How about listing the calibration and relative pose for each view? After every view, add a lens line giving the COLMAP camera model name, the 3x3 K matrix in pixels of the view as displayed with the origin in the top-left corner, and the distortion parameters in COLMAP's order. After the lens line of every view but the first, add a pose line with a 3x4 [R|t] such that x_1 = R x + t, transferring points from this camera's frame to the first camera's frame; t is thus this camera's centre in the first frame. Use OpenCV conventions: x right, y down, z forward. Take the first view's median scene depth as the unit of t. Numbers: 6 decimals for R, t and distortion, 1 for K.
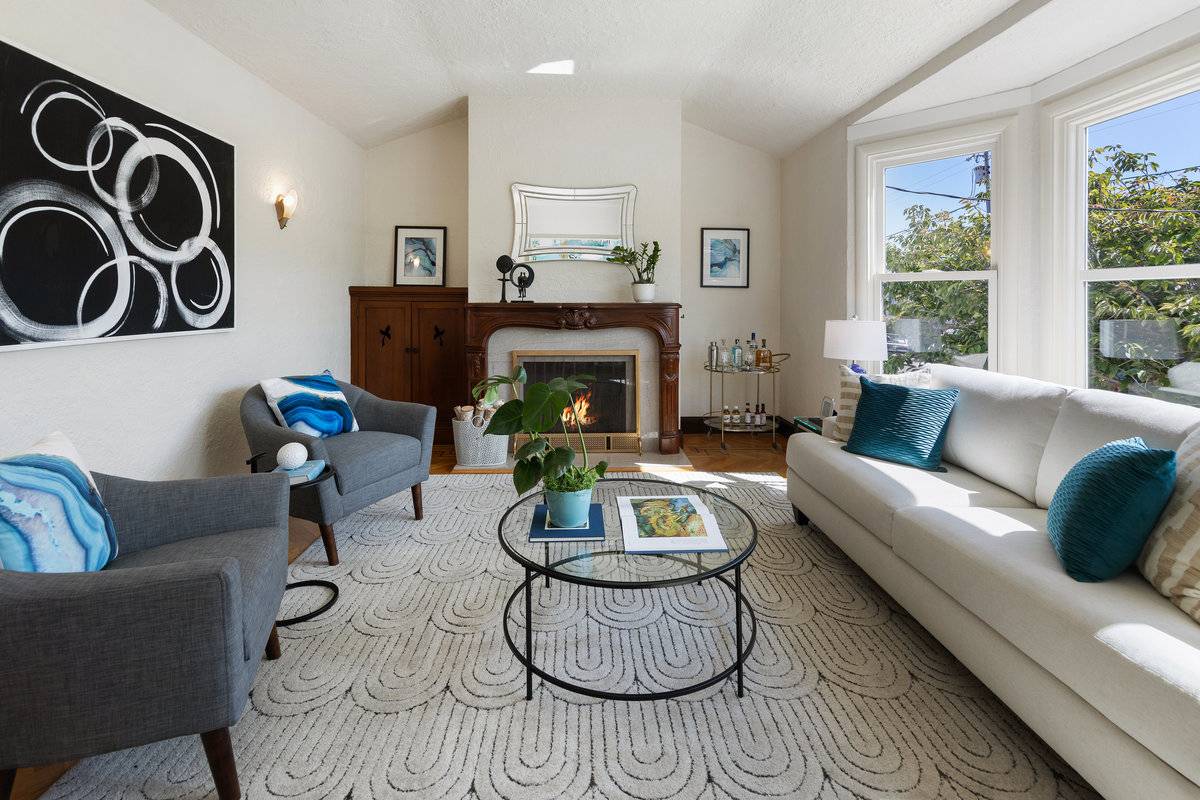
lens RADIAL K [[541.3, 0, 595.6], [0, 541.3, 303.0], [0, 0, 1]] dist [0.001538, -0.000523]
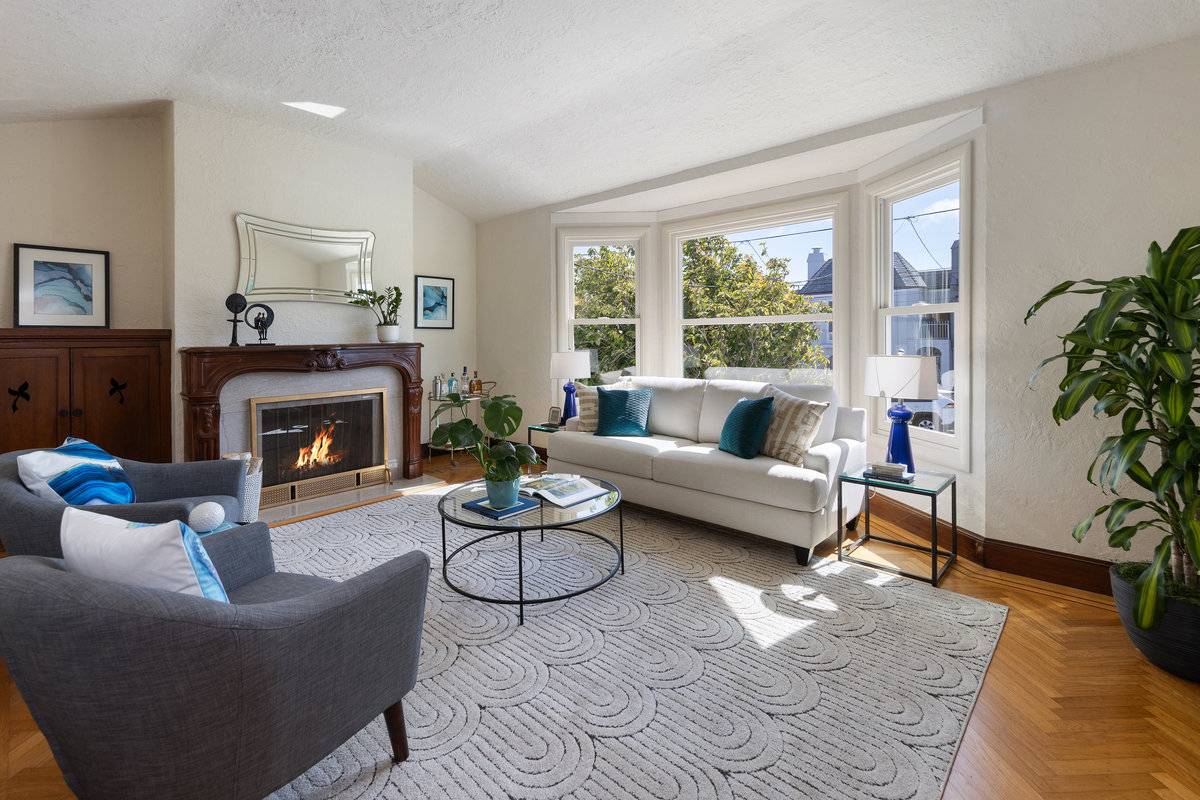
lens RADIAL K [[541.3, 0, 590.0], [0, 541.3, 337.8], [0, 0, 1]] dist [0.001538, -0.000523]
pose [[0.713972, -0.013623, 0.700042, -0.399881], [0.019729, 0.999805, -0.000665, -0.002399], [-0.699896, 0.014286, 0.714102, -0.055417]]
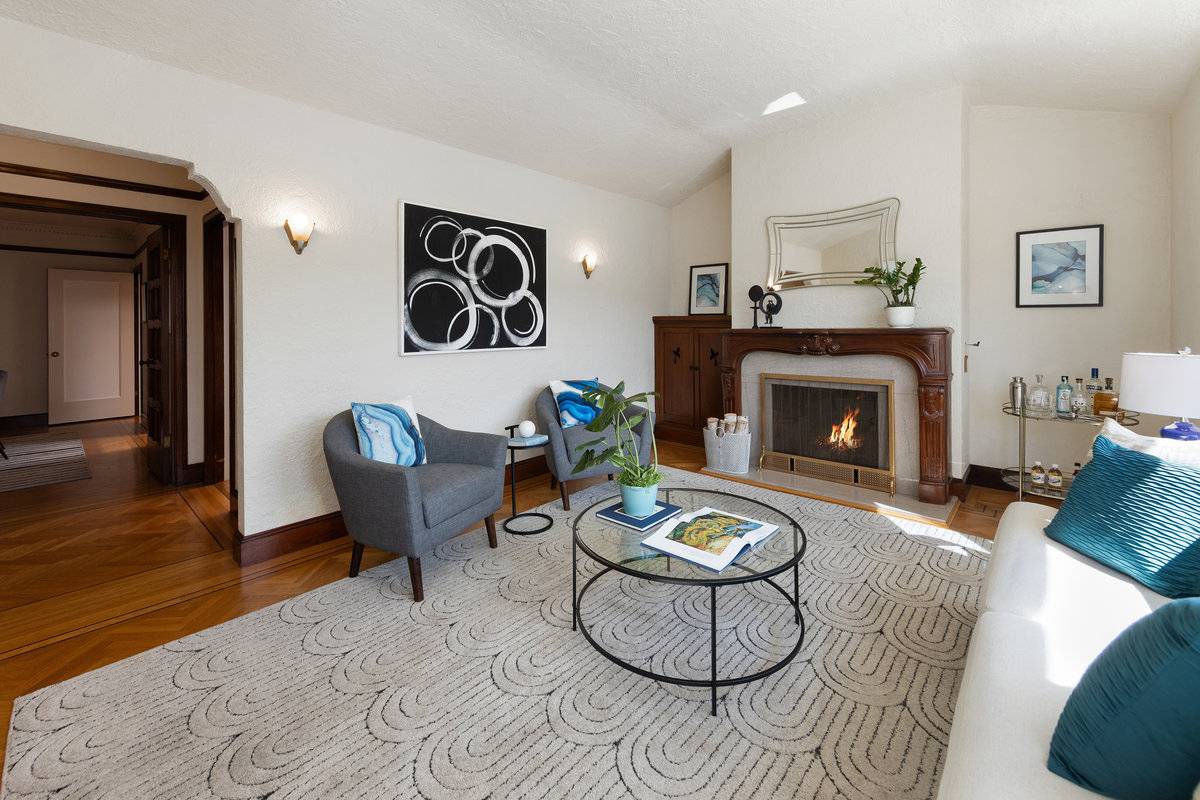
lens RADIAL K [[488.9, 0, 600.9], [0, 488.9, 325.7], [0, 0, 1]] dist [0.001774, -0.000344]
pose [[0.716460, -0.009016, -0.697570, 0.314194], [0.006552, 0.999959, -0.006196, -0.002426], [0.697597, -0.000131, 0.716490, 0.076860]]
